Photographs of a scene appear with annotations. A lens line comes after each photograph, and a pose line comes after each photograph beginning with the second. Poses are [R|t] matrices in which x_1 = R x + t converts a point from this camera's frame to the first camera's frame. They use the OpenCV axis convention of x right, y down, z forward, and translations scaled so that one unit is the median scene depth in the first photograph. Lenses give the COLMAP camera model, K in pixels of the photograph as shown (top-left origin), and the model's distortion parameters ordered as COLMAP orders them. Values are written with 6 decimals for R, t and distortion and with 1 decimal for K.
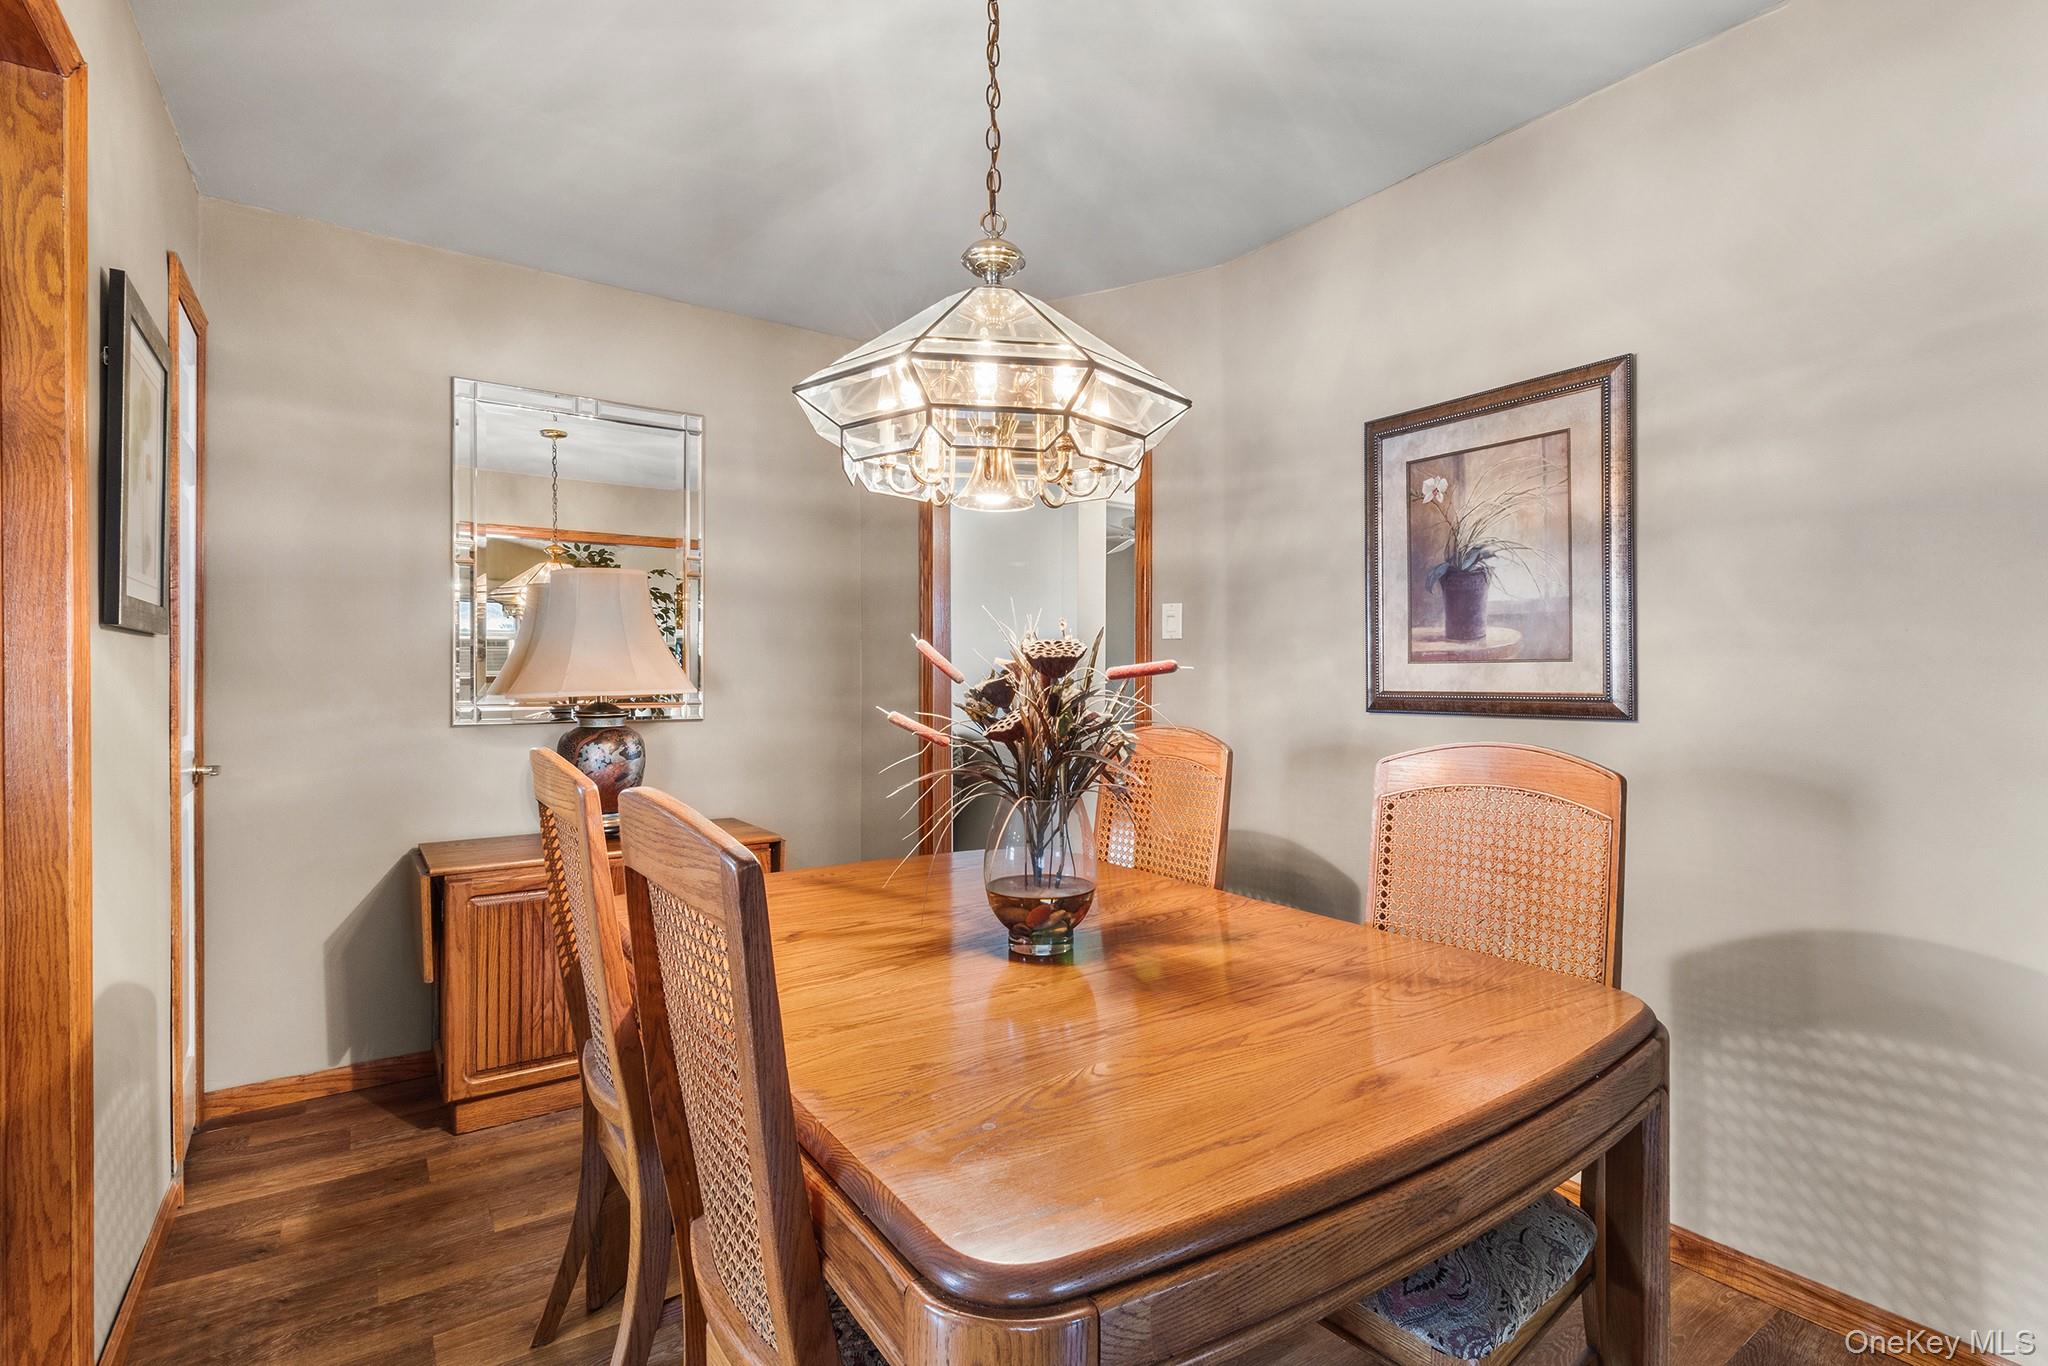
lens RADIAL K [[968.0, 0, 1056.2], [0, 968.0, 667.4], [0, 0, 1]] dist [0.001674, -0.000010]
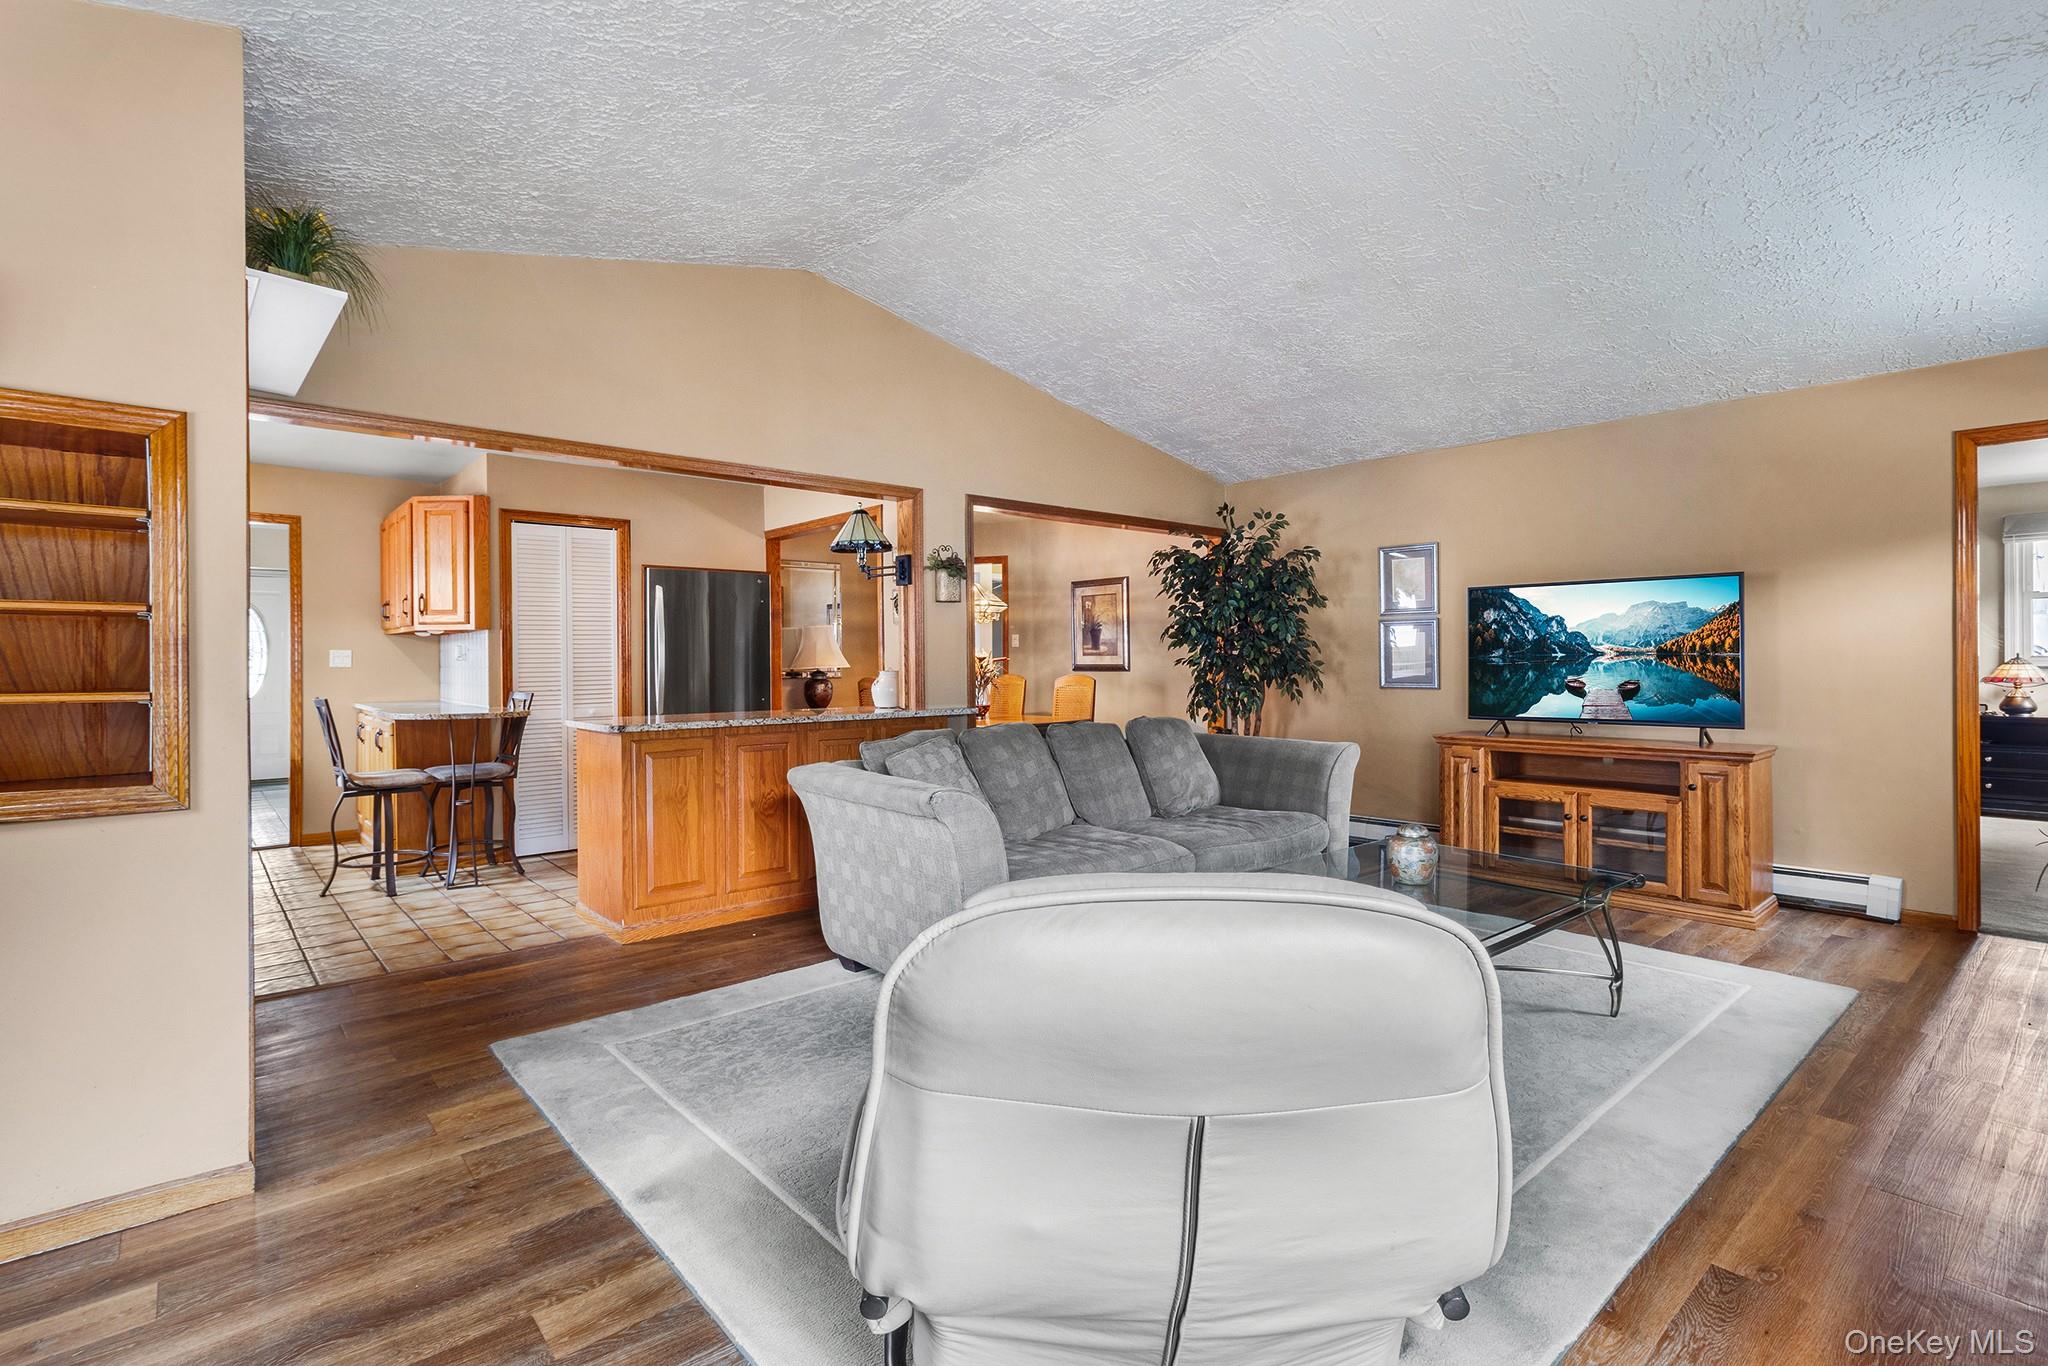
lens RADIAL K [[968.0, 0, 1056.2], [0, 968.0, 667.4], [0, 0, 1]] dist [0.001674, -0.000010]
pose [[0.993636, -0.007212, 0.112408, -0.102720], [0.005285, 0.999834, 0.017432, -0.024241], [-0.112515, -0.016727, 0.993509, -2.325860]]
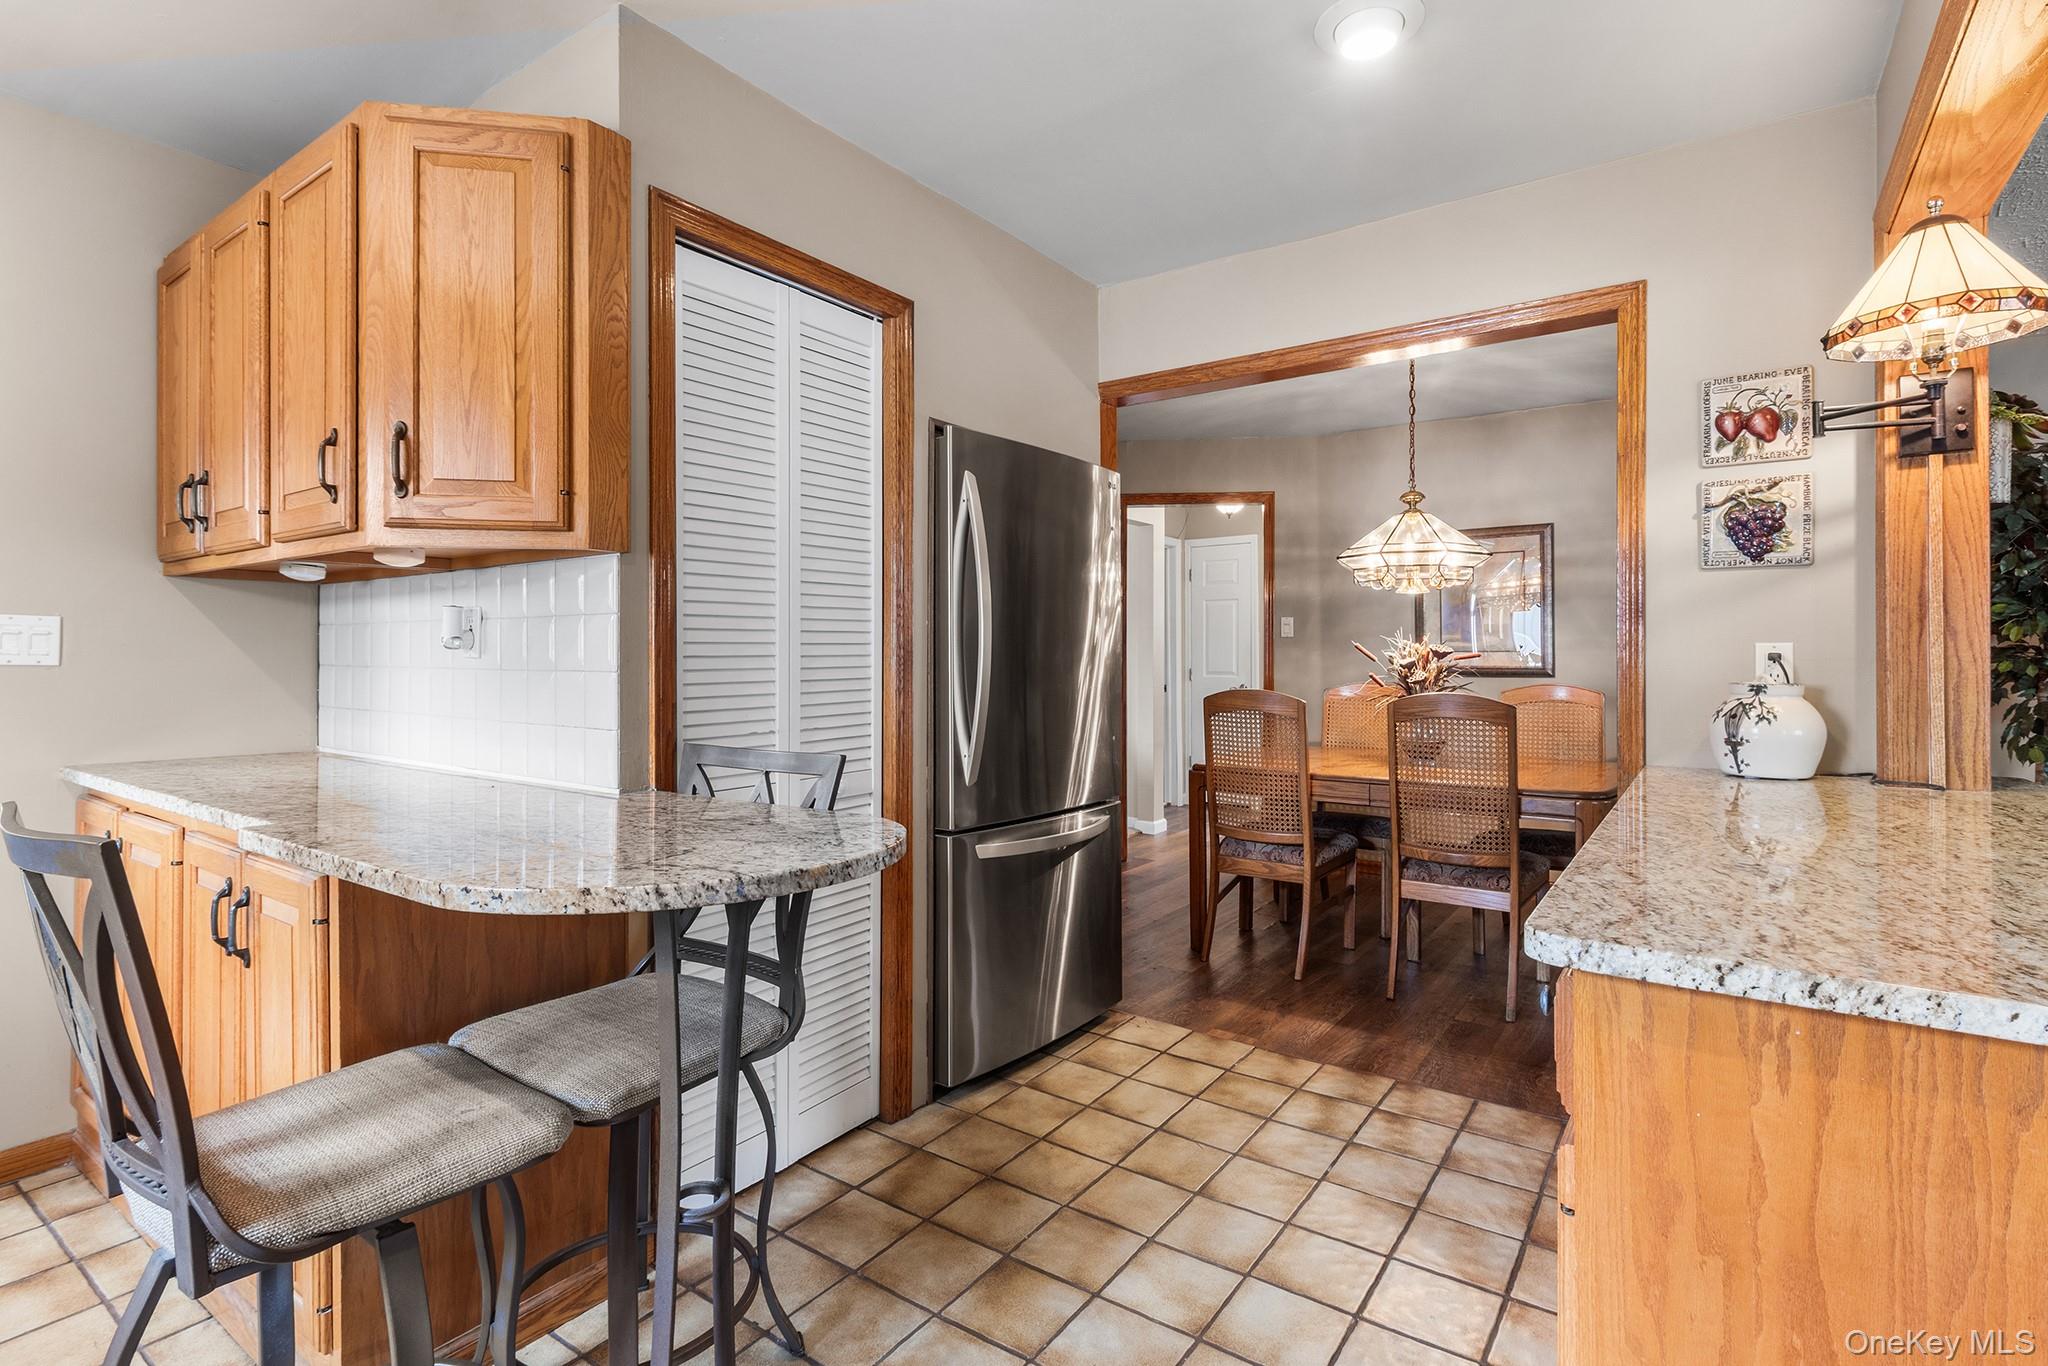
lens RADIAL K [[976.2, 0, 1049.2], [0, 976.2, 653.7], [0, 0, 1]] dist [0.001574, -0.000486]
pose [[0.941523, 0.002321, 0.336941, -1.131472], [-0.004206, 0.999979, 0.004866, -0.008317], [-0.336923, -0.005999, 0.941513, -0.689250]]
